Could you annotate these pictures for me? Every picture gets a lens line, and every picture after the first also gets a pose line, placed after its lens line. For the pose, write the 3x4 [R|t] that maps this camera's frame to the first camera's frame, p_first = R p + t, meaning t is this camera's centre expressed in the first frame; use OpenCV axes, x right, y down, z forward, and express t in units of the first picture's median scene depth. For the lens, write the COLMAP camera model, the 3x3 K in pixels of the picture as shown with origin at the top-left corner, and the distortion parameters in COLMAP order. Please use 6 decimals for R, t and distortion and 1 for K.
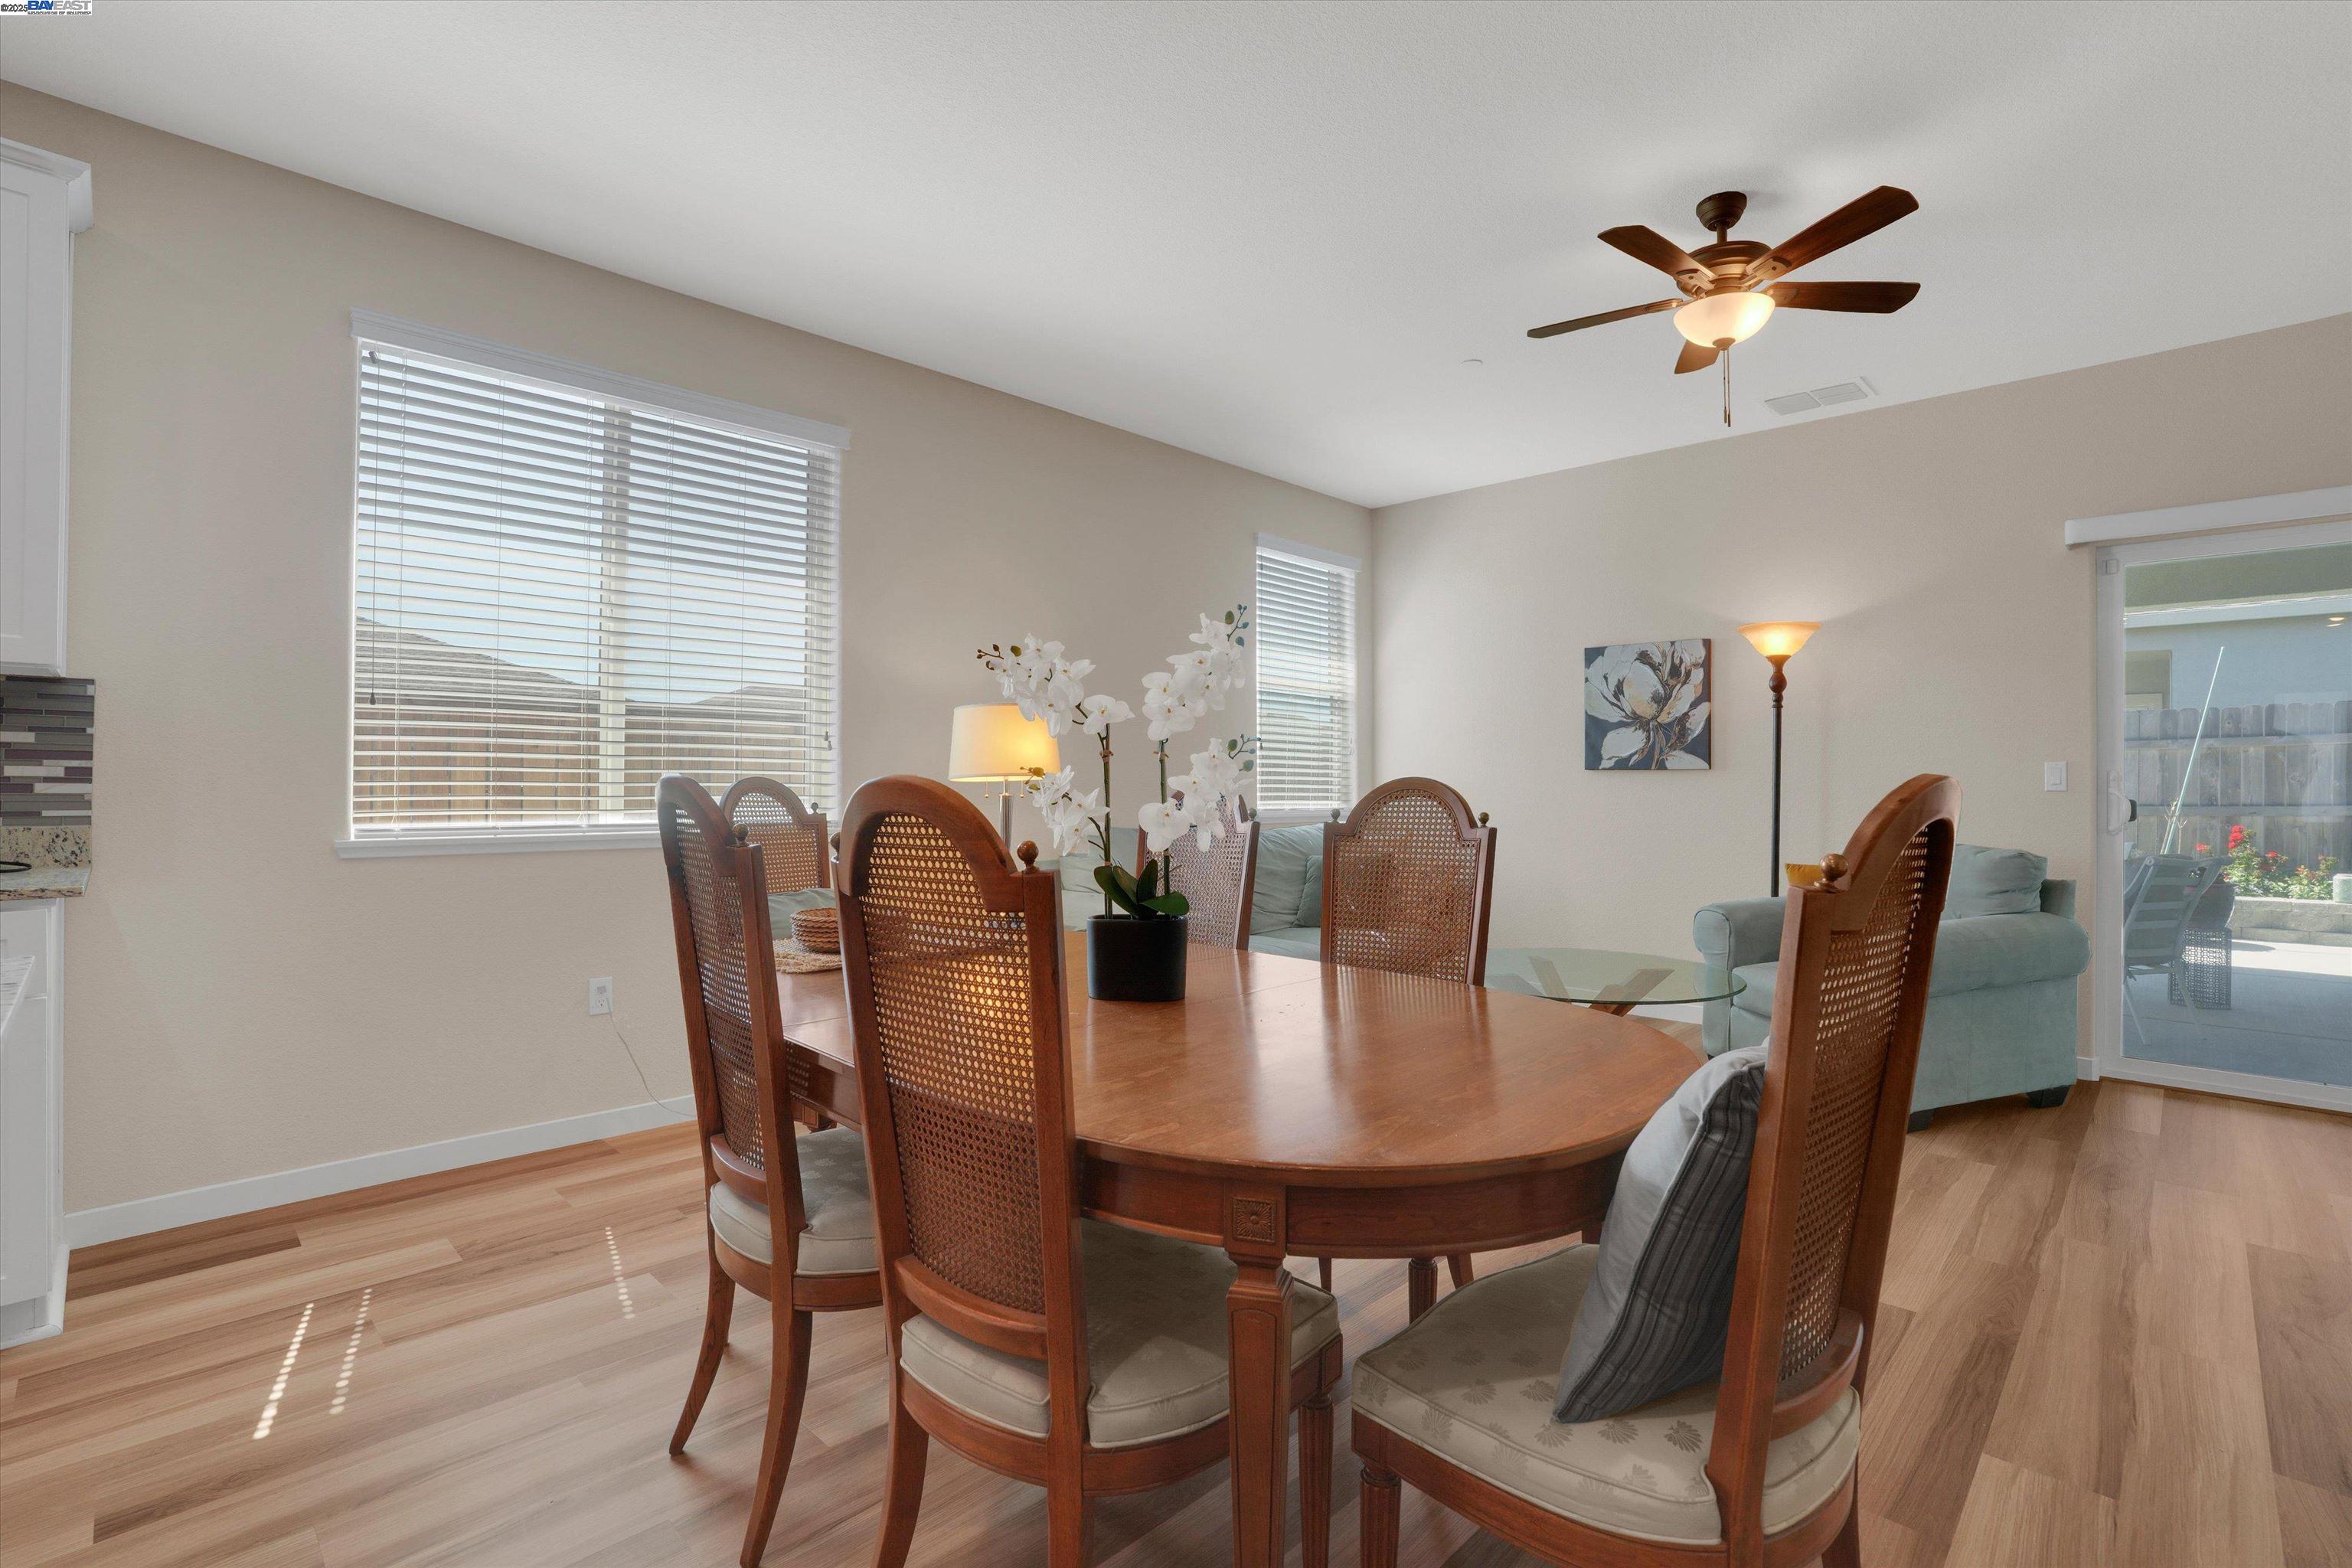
lens RADIAL K [[1093.3, 0, 1179.8], [0, 1093.3, 775.3], [0, 0, 1]] dist [-0.053556, 0.017966]
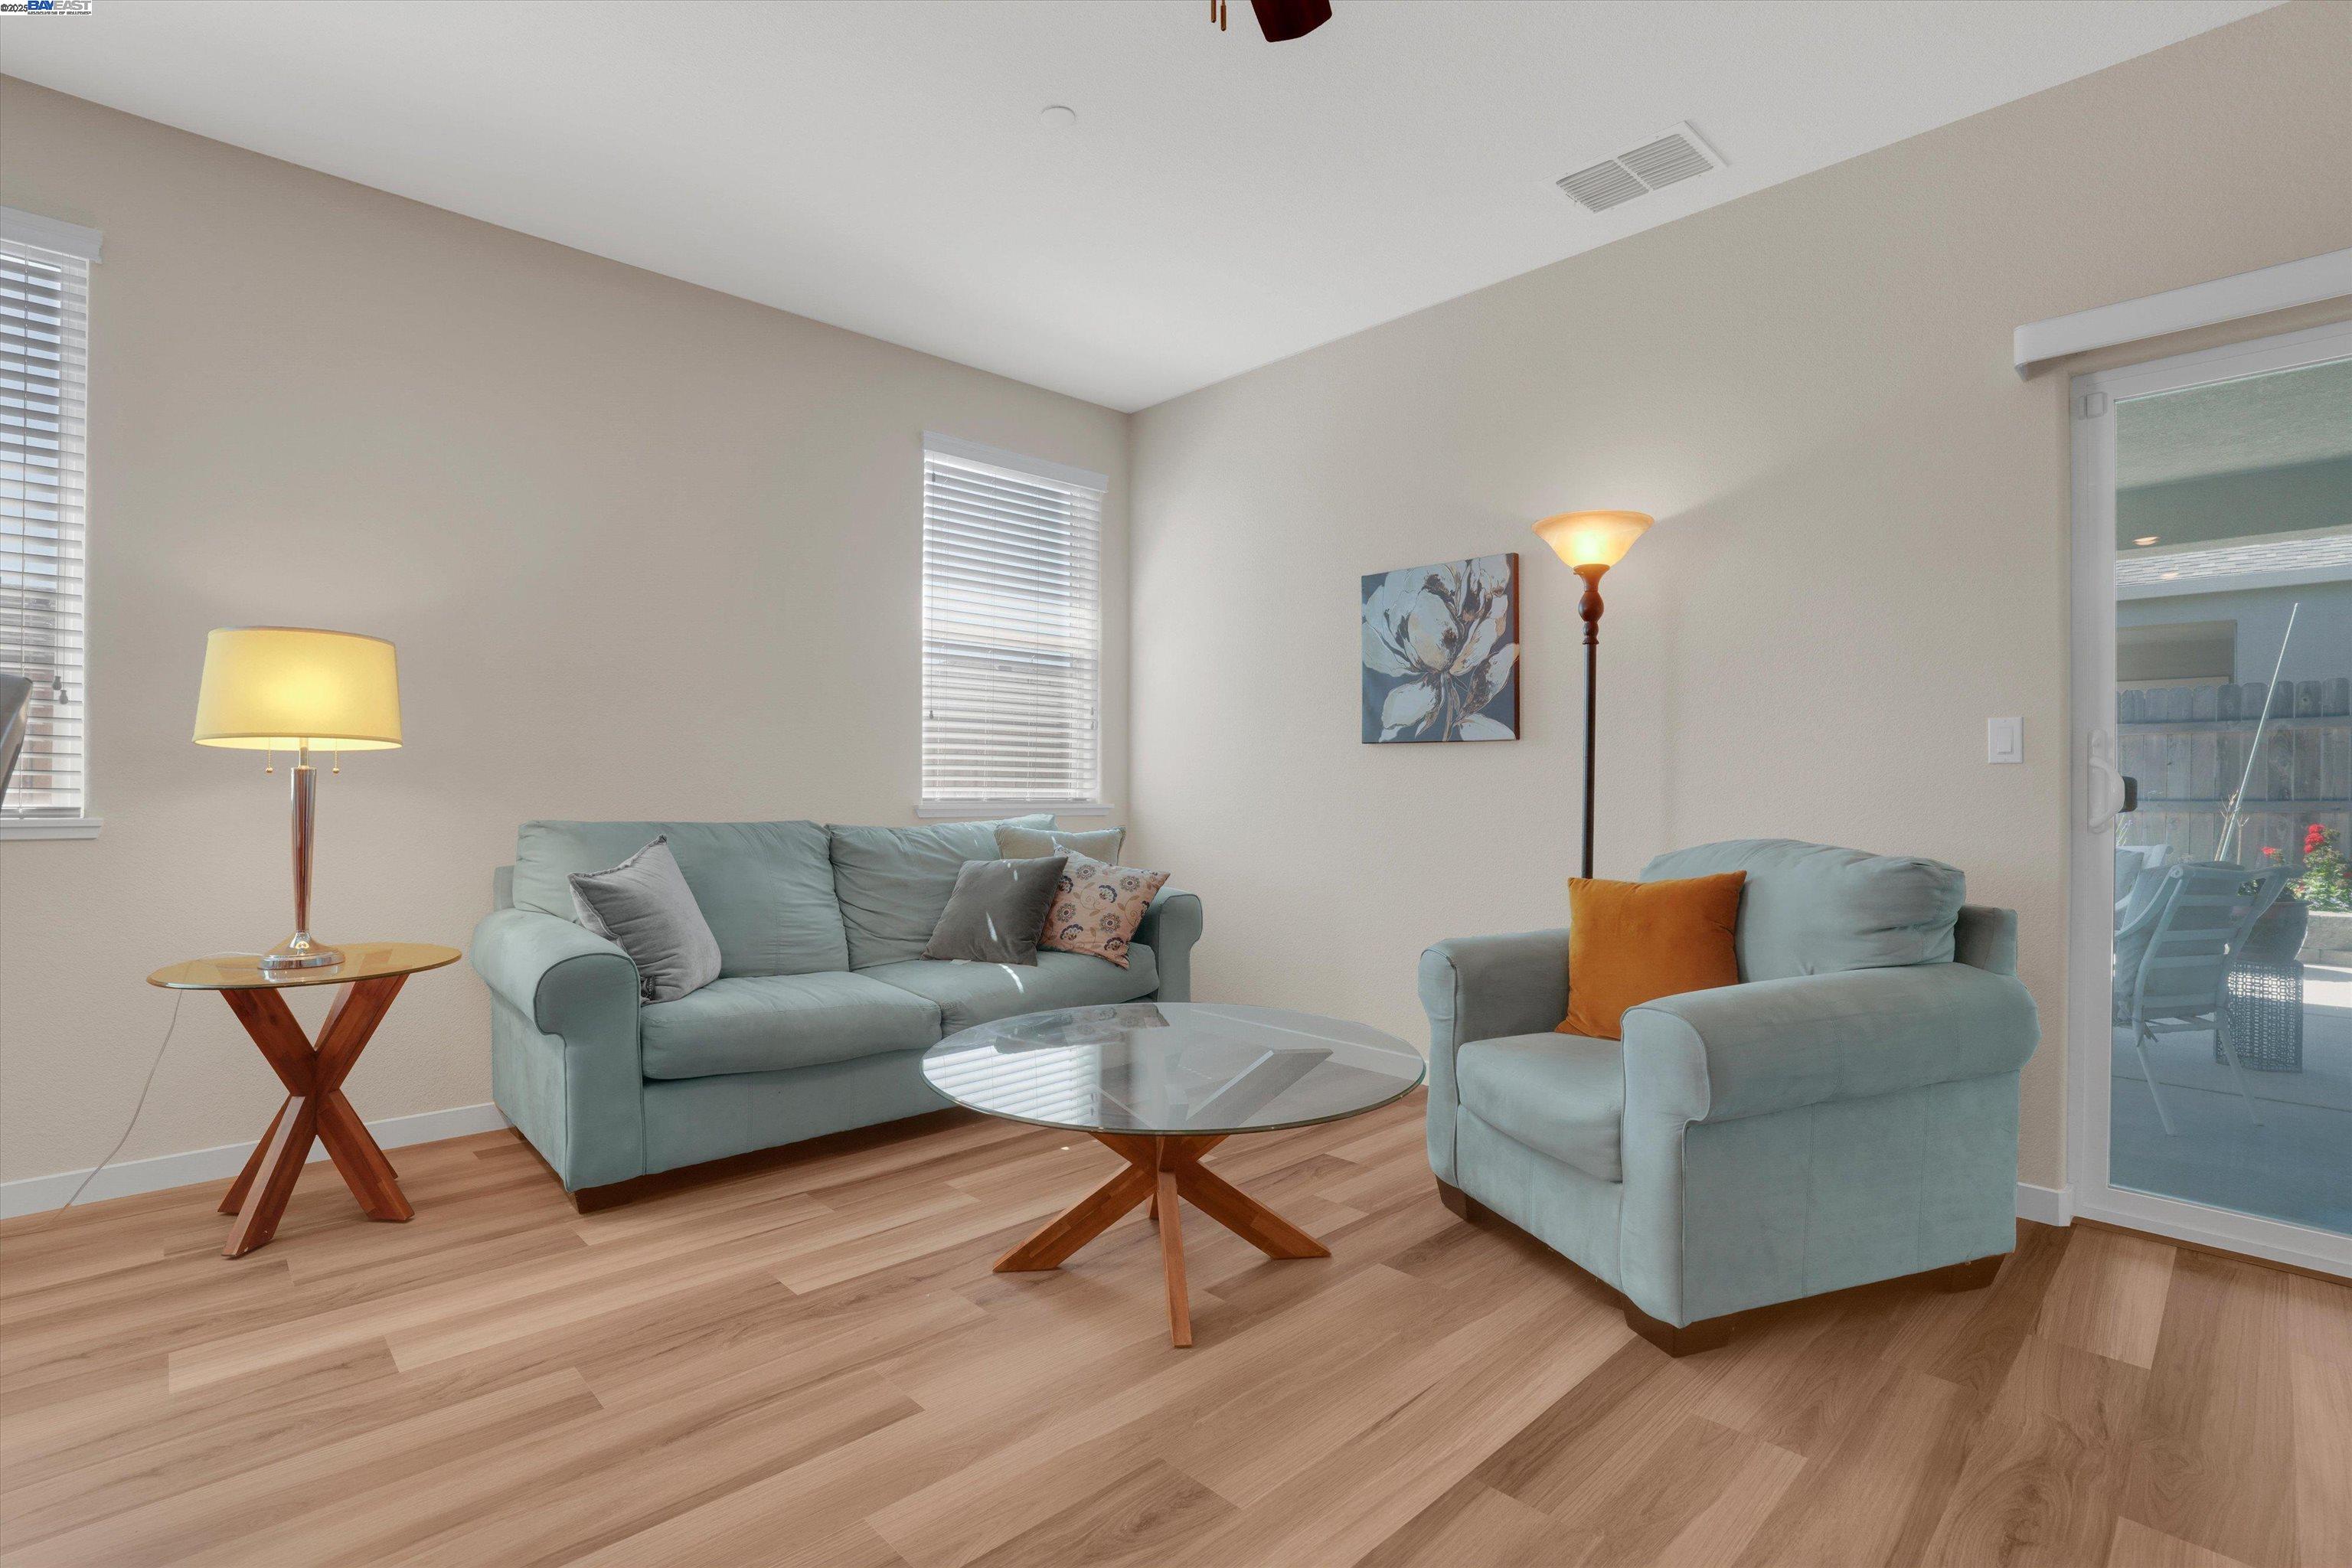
lens RADIAL K [[1077.8, 0, 1165.6], [0, 1077.8, 784.5], [0, 0, 1]] dist [-0.046315, 0.008638]
pose [[0.998459, -0.001636, -0.055471, 0.408522], [0.001935, 0.999984, 0.005334, 0.026236], [0.055462, -0.005434, 0.998446, 0.397346]]
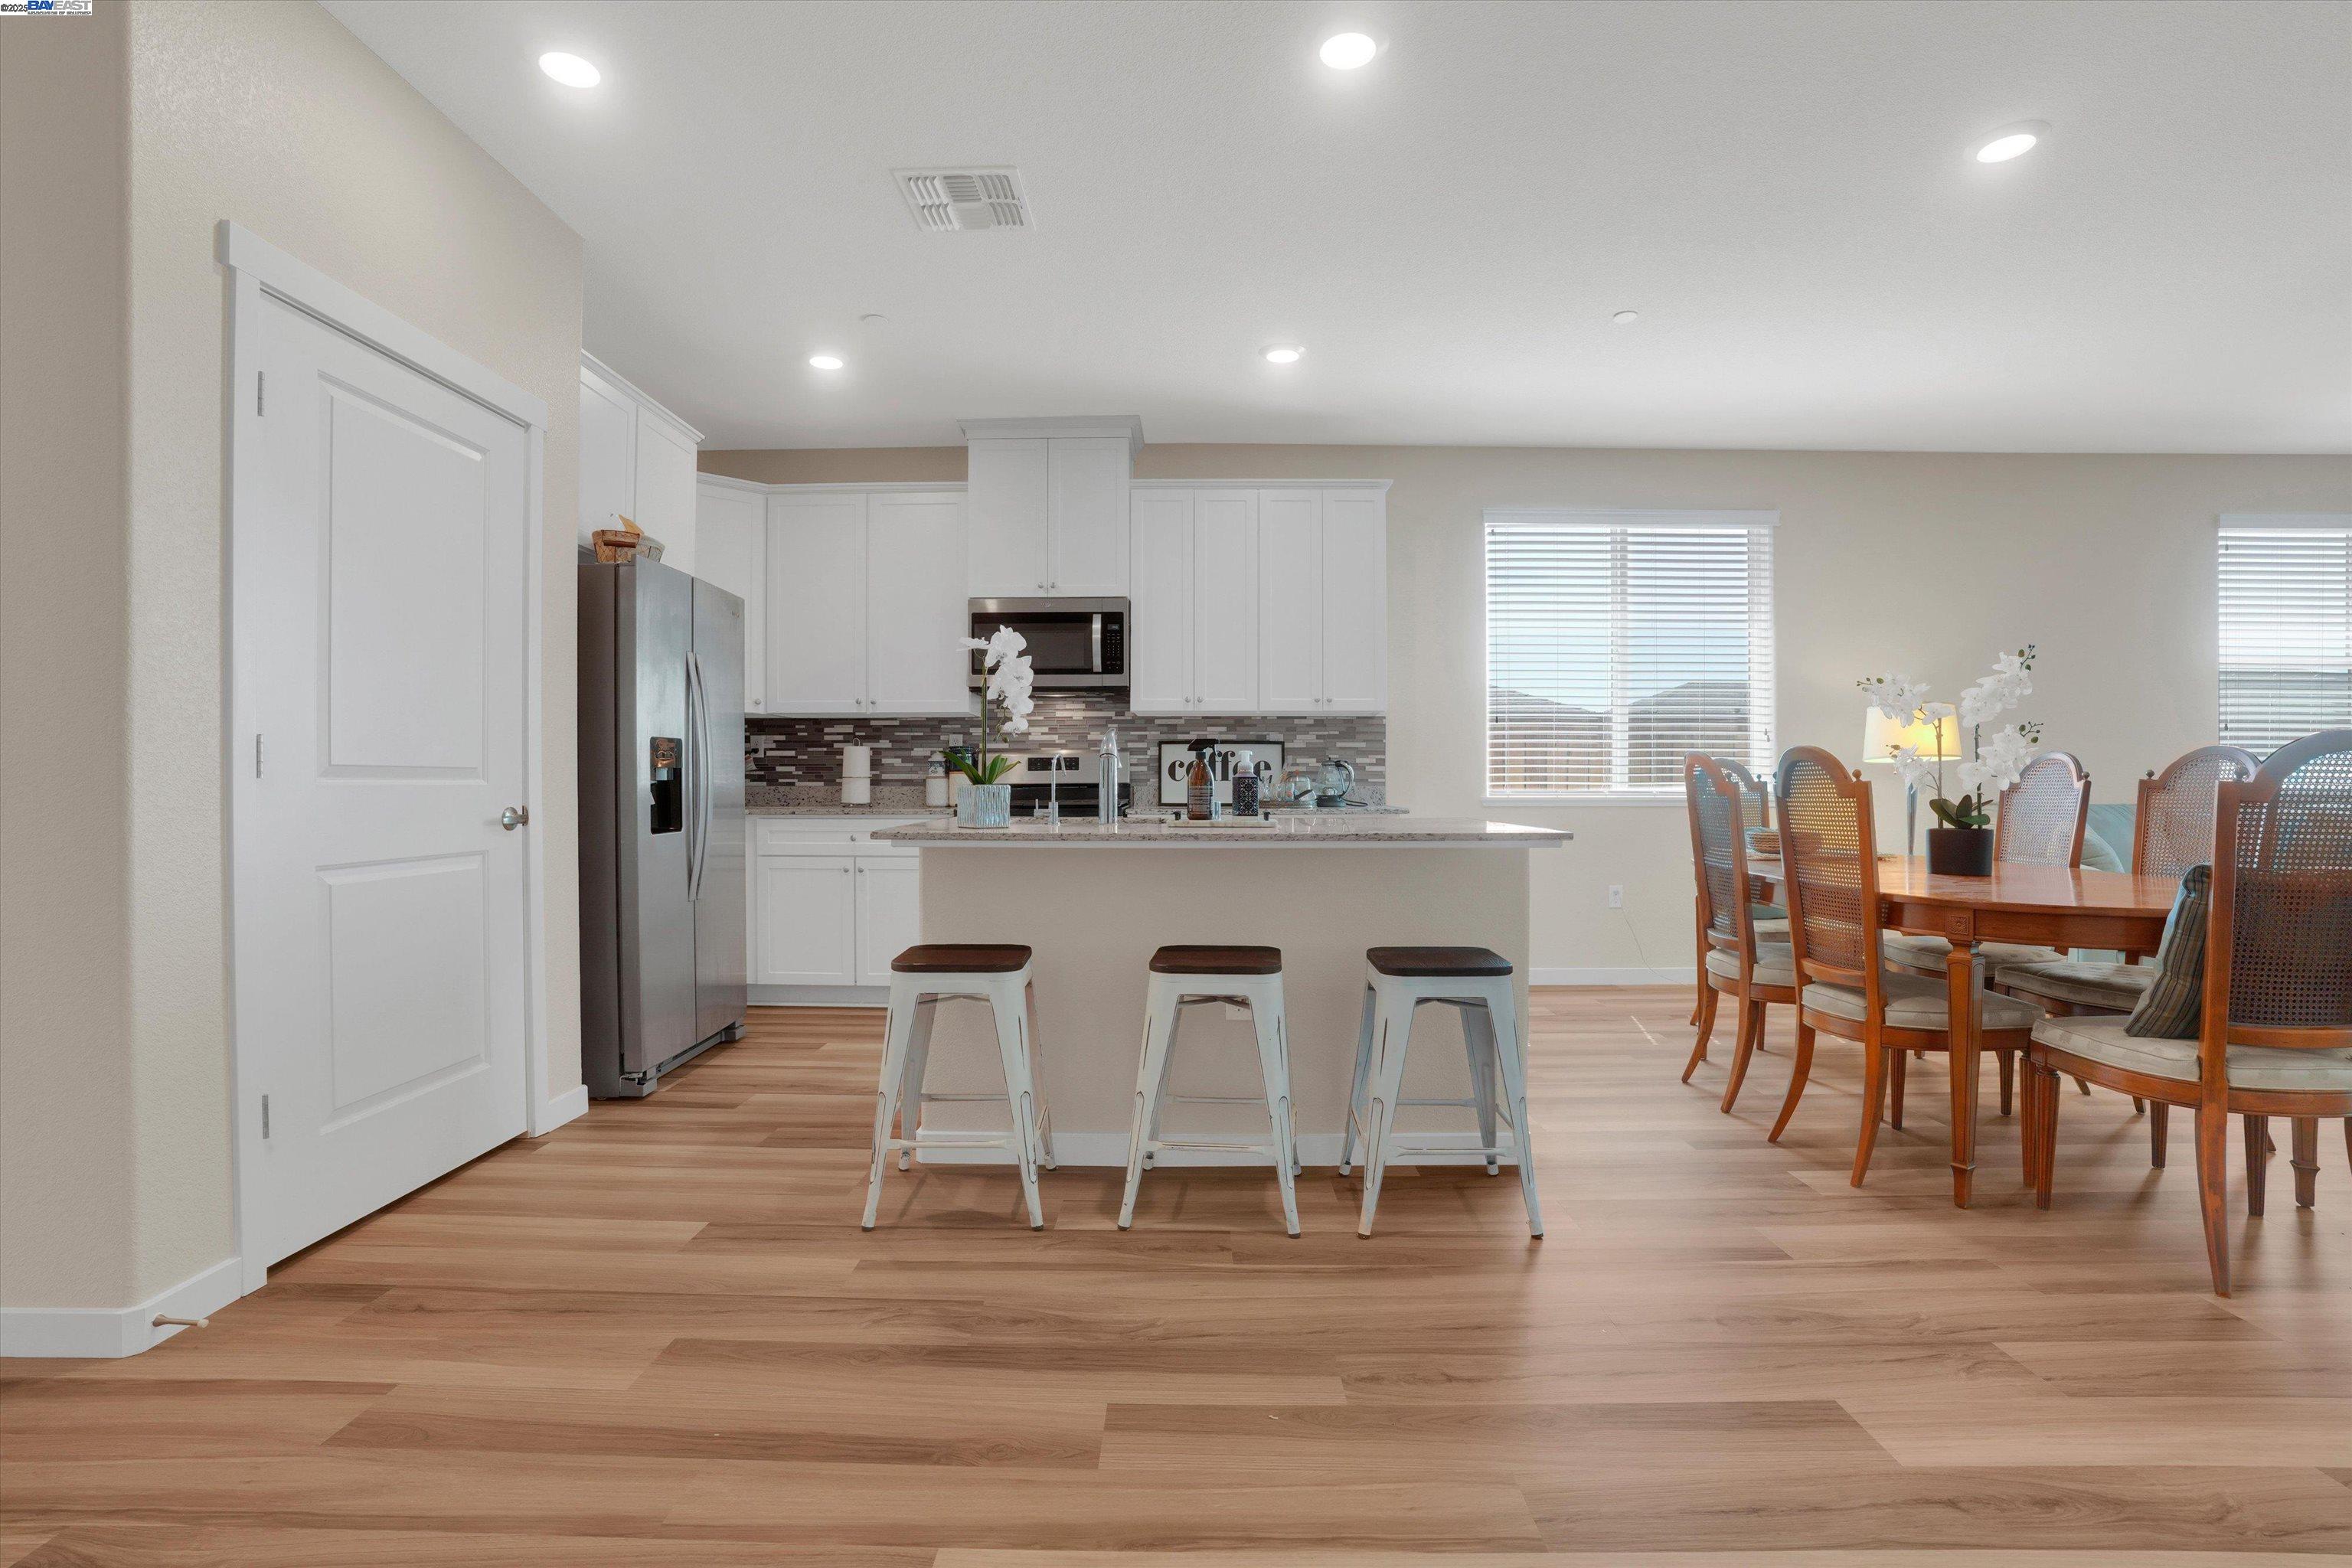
lens RADIAL K [[1093.3, 0, 1168.9], [0, 1093.3, 791.4], [0, 0, 1]] dist [-0.053556, 0.017966]
pose [[0.685592, 0.002412, -0.727982, 0.171949], [0.007742, 0.999914, 0.010605, 0.021721], [0.727945, -0.012907, 0.685514, -0.554641]]
